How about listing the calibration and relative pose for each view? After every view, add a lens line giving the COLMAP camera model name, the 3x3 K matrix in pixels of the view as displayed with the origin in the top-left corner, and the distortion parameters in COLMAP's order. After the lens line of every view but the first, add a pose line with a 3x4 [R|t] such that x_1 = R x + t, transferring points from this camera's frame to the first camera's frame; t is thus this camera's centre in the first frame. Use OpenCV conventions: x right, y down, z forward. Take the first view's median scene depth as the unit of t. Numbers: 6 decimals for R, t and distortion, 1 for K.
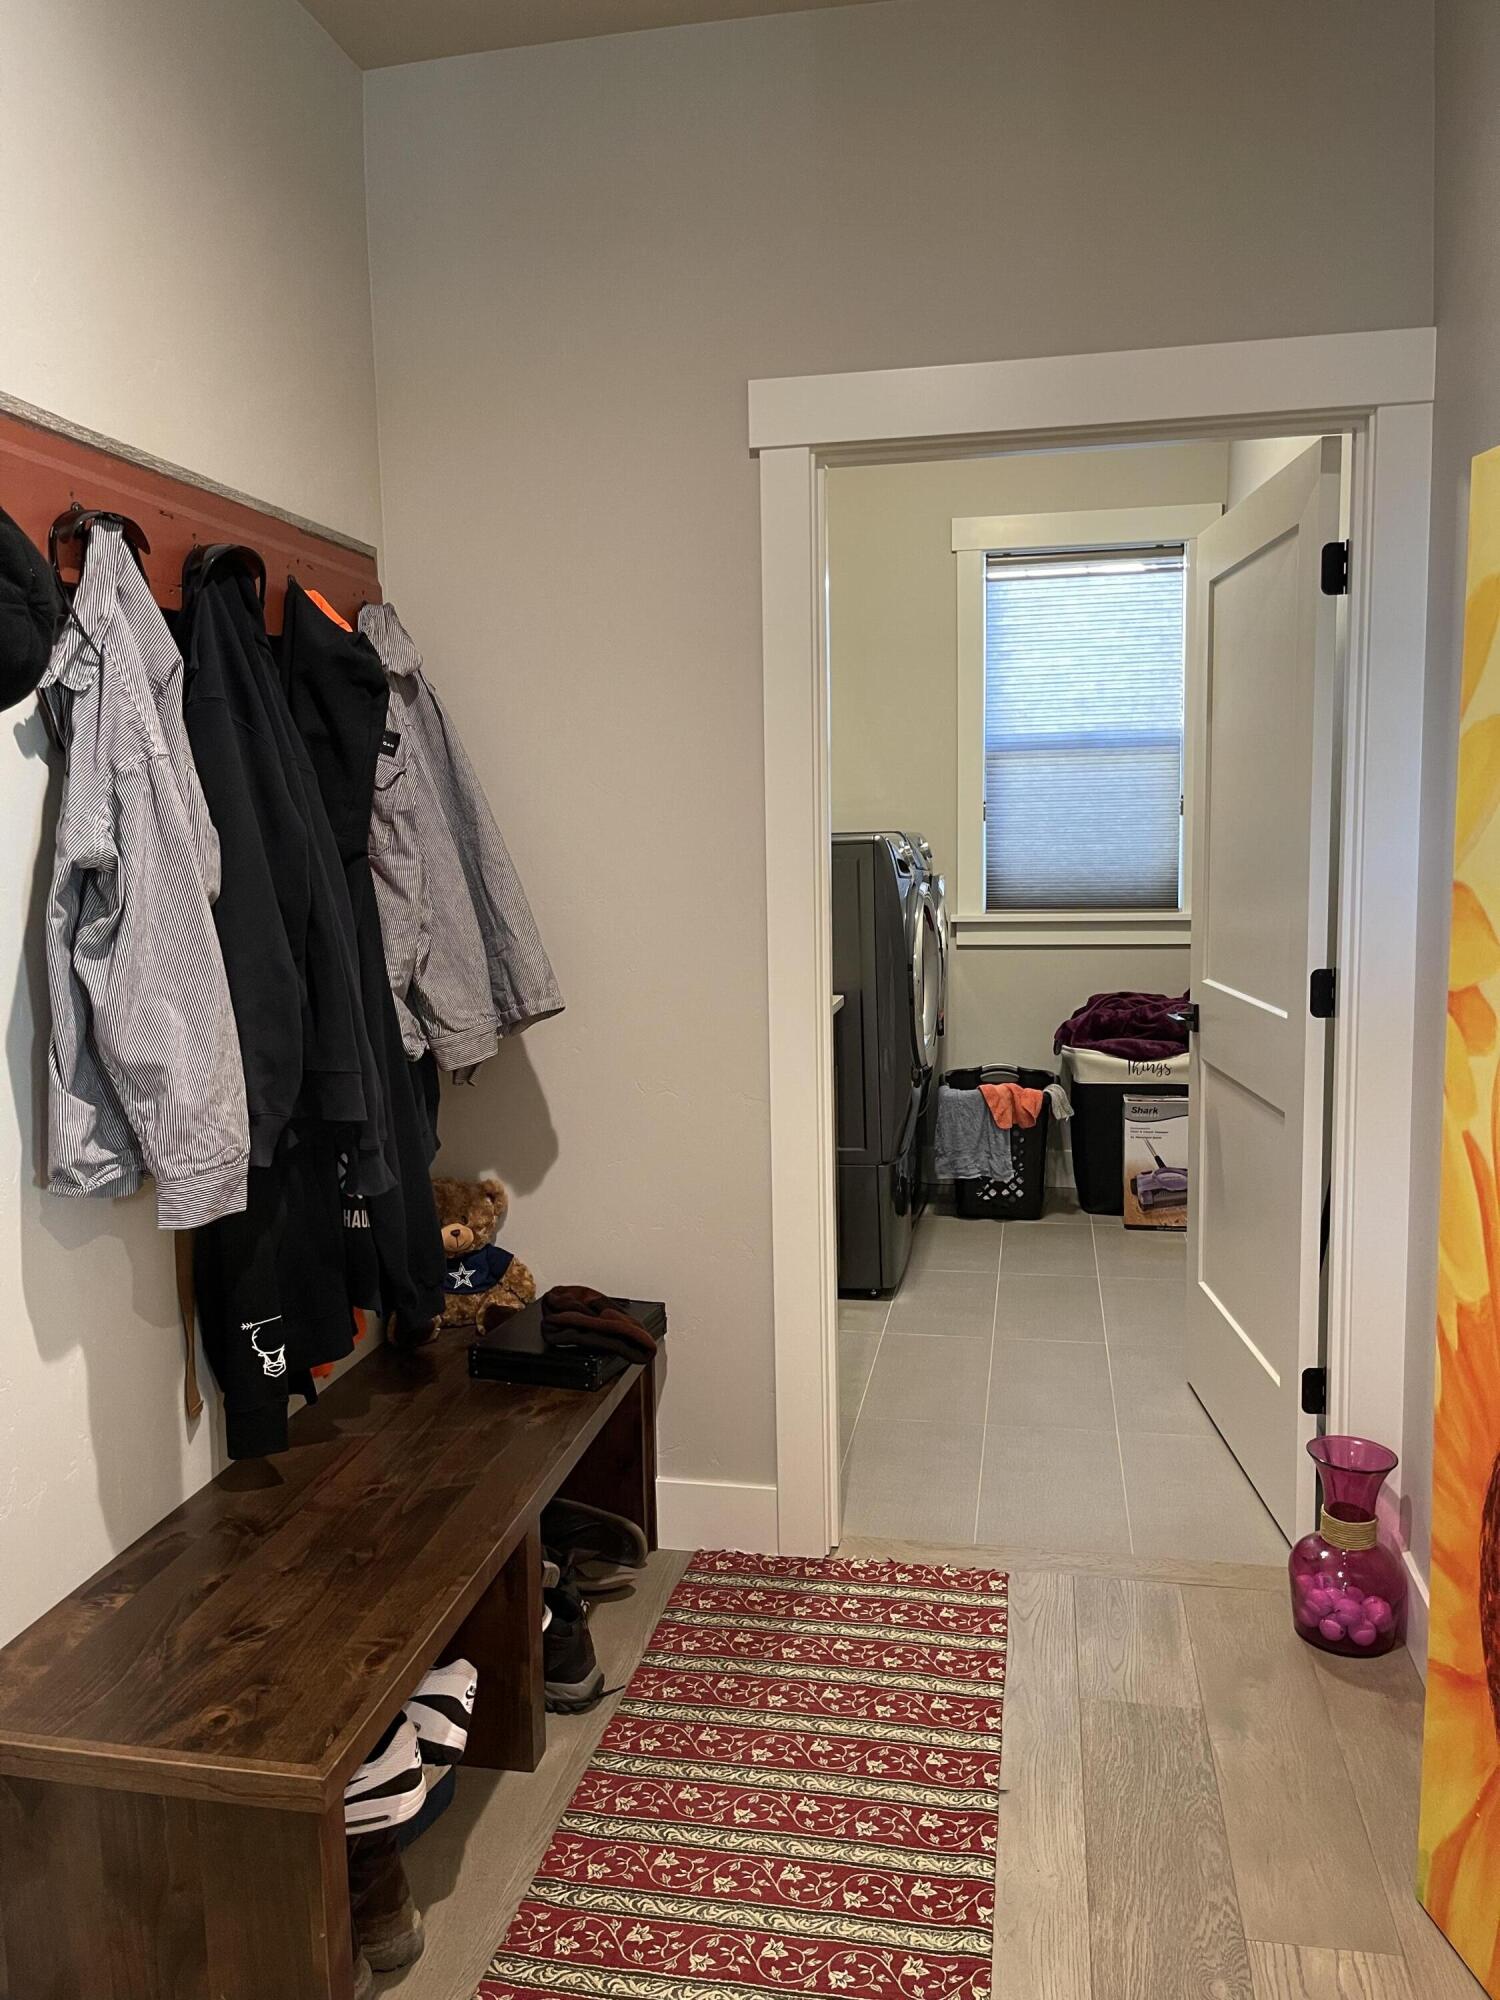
lens RADIAL K [[1512.7, 0, 750.0], [0, 1512.7, 1000.0], [0, 0, 1]] dist [0.077155, -0.114535]
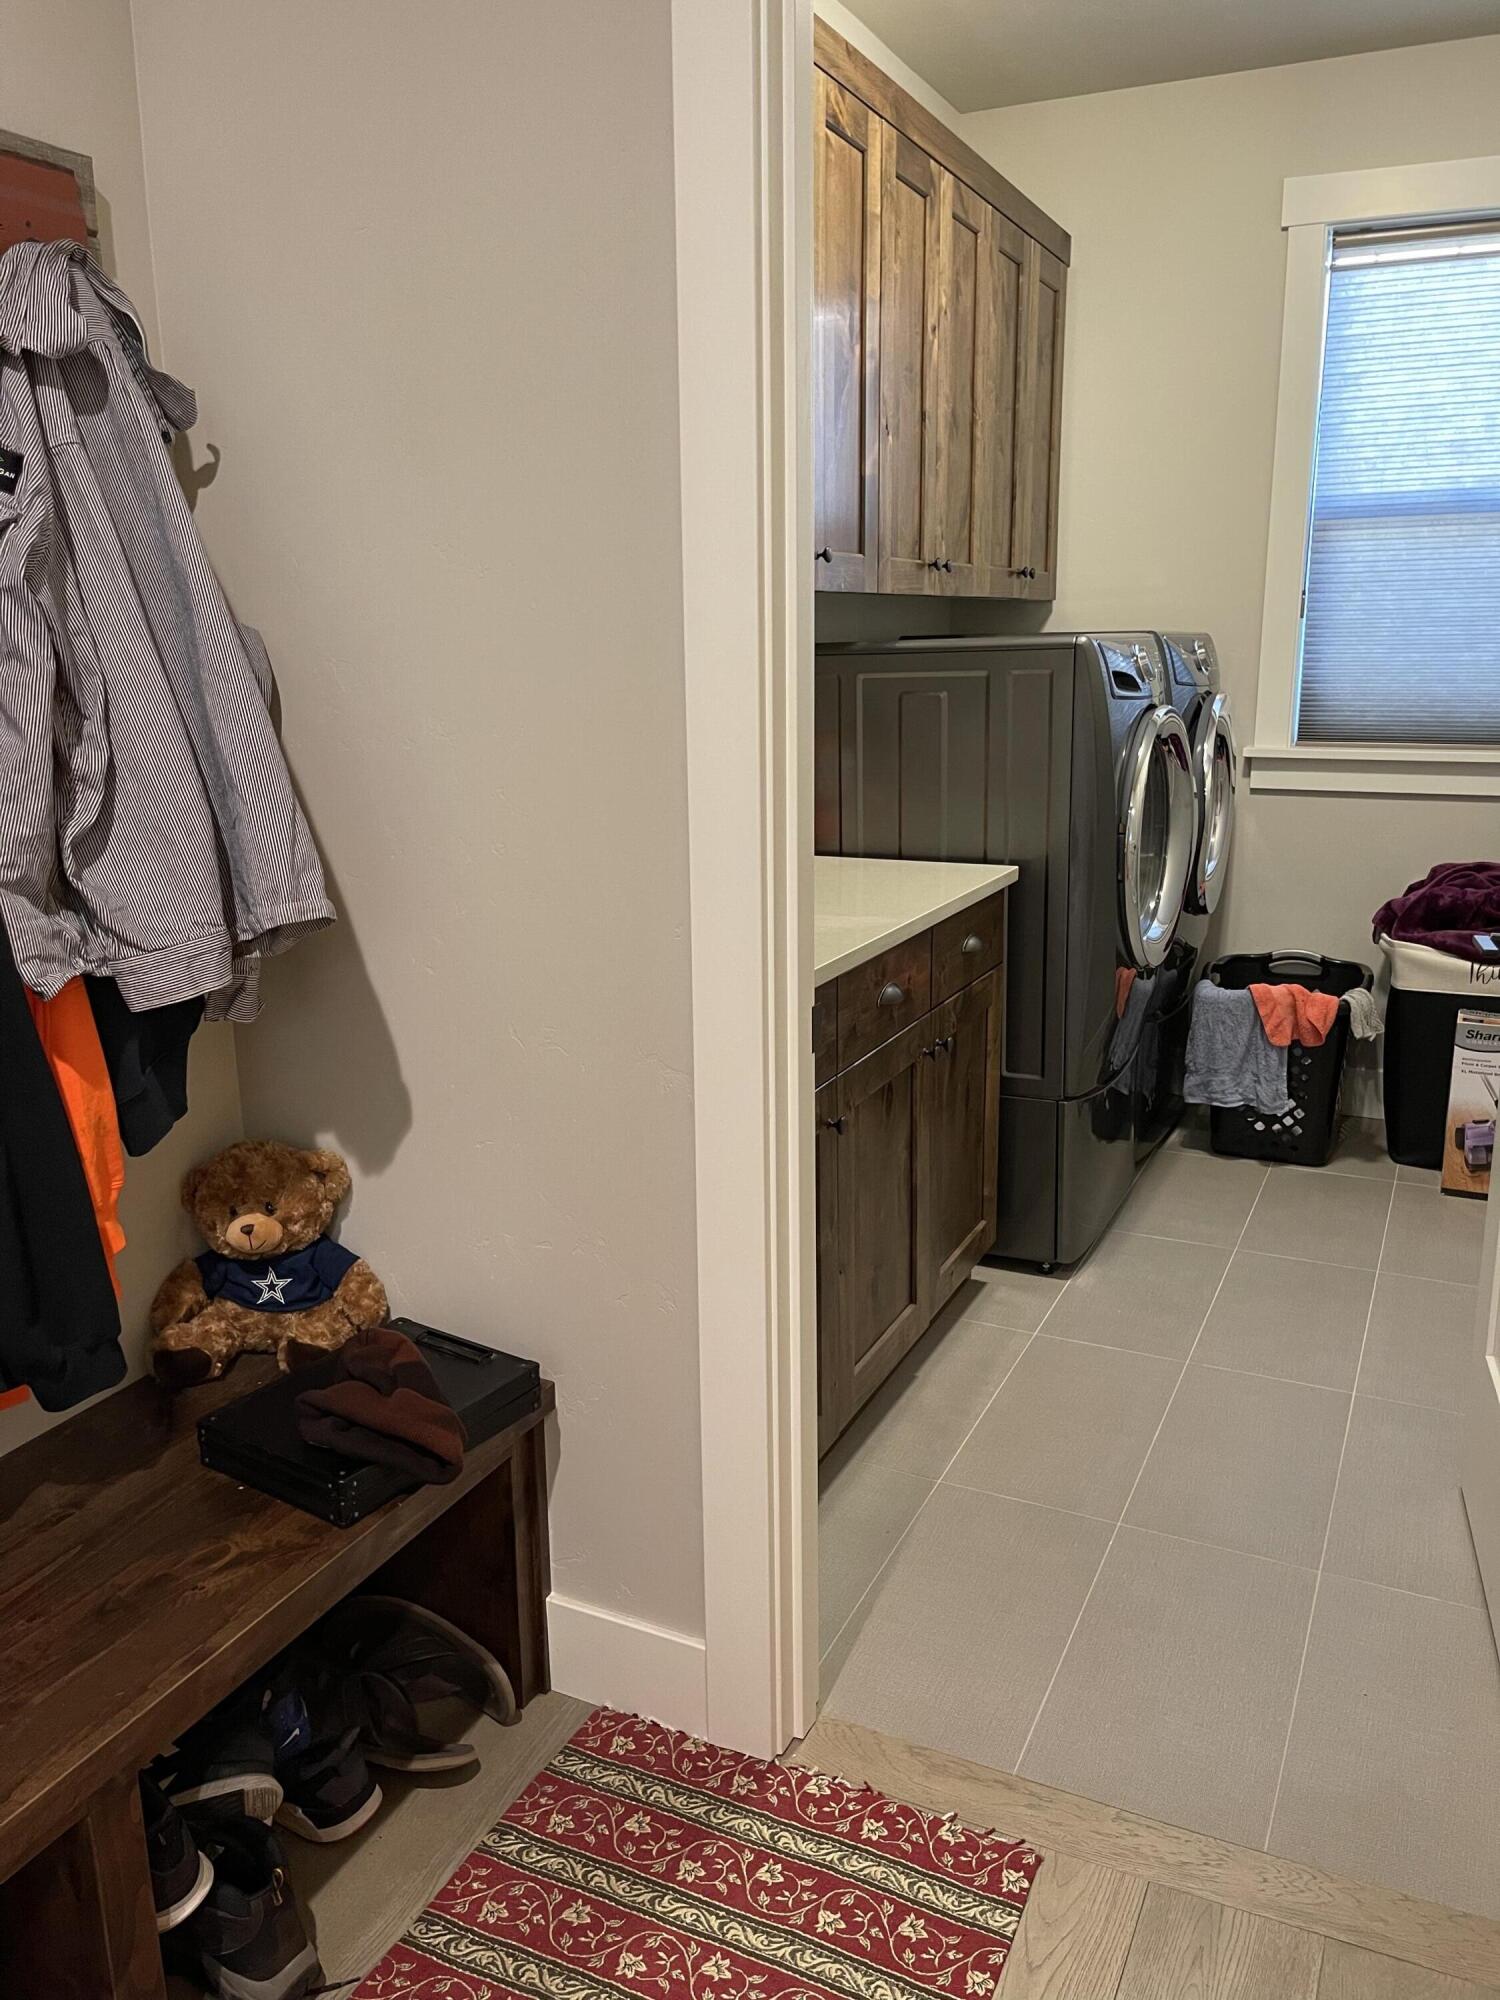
lens RADIAL K [[1519.9, 0, 750.0], [0, 1519.9, 1000.0], [0, 0, 1]] dist [0.008672, 0.005167]
pose [[0.966599, 0.069780, -0.246611, 0.100313], [-0.037664, 0.990450, 0.132627, -0.025465], [0.253510, -0.118909, 0.959996, 0.228637]]
